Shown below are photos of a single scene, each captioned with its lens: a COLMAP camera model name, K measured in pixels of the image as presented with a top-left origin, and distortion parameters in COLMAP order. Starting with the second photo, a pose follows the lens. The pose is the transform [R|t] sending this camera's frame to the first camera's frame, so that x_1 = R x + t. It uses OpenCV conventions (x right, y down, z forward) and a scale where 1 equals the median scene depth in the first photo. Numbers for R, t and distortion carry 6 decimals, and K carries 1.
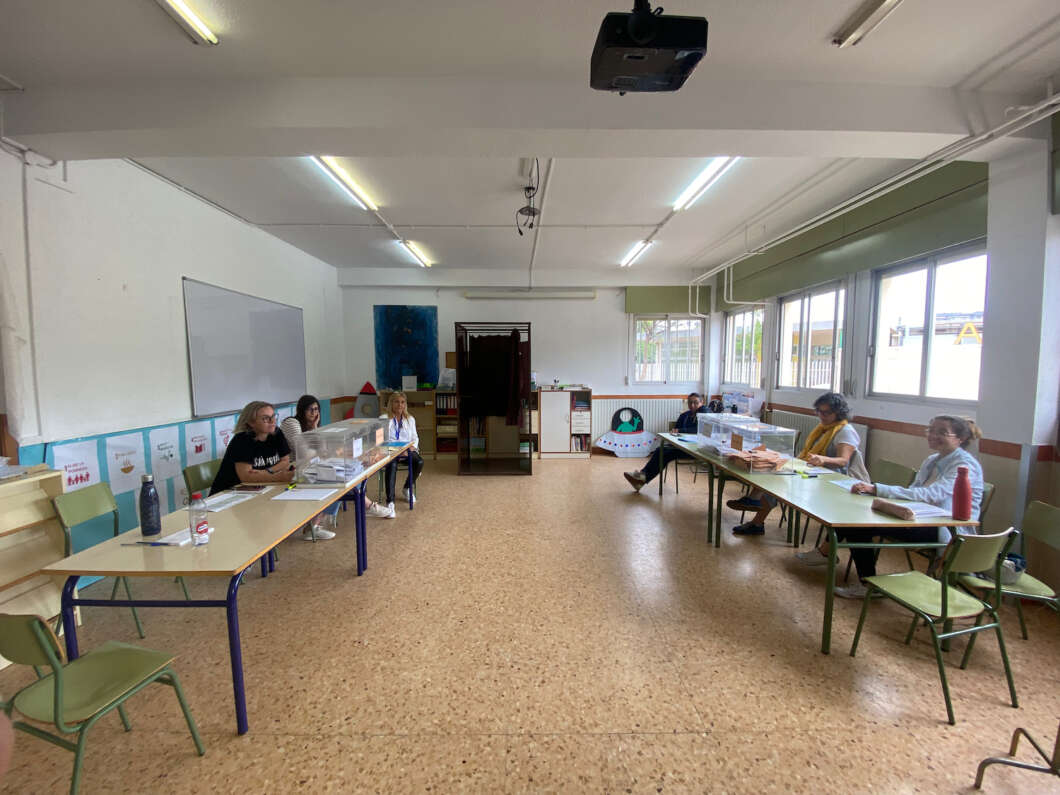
lens RADIAL K [[425.2, 0, 530.0], [0, 425.2, 397.5], [0, 0, 1]] dist [0.000084, -0.013805]
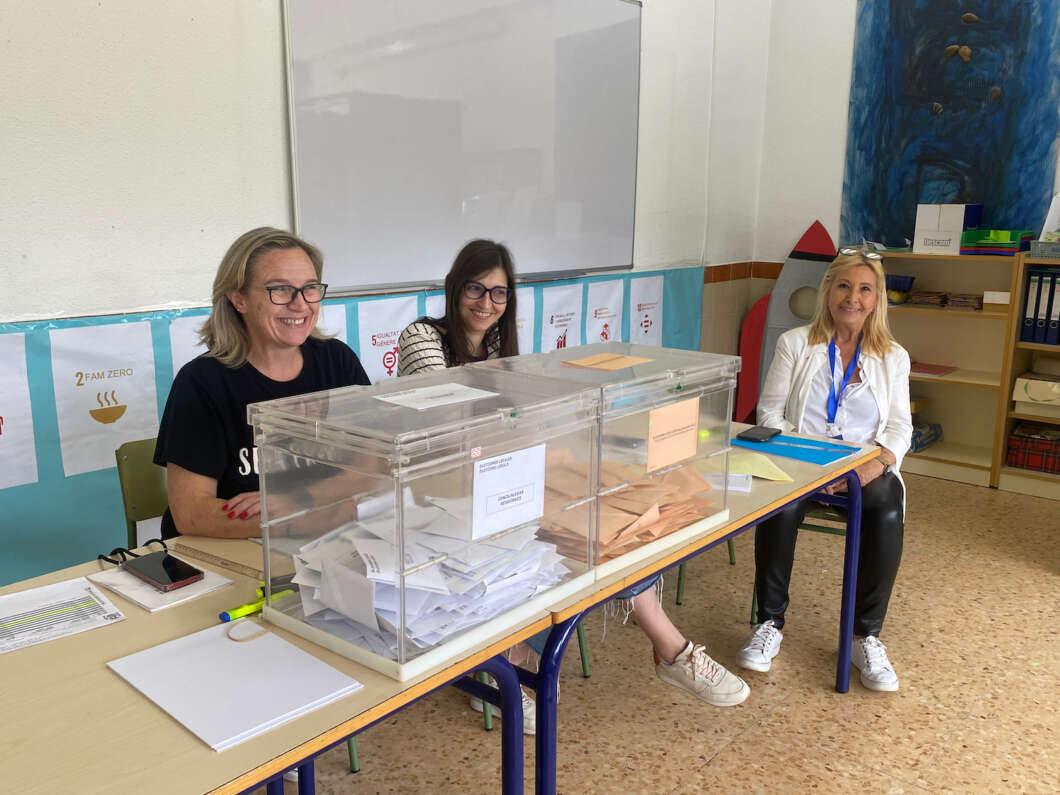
lens RADIAL K [[974.7, 0, 590.1], [0, 974.7, 396.7], [0, 0, 1]] dist [0.061169, -0.000130]
pose [[0.784617, 0.133815, -0.605367, -0.049053], [-0.059224, 0.988141, 0.141667, 0.000853], [0.617145, -0.075302, 0.783238, 0.382390]]
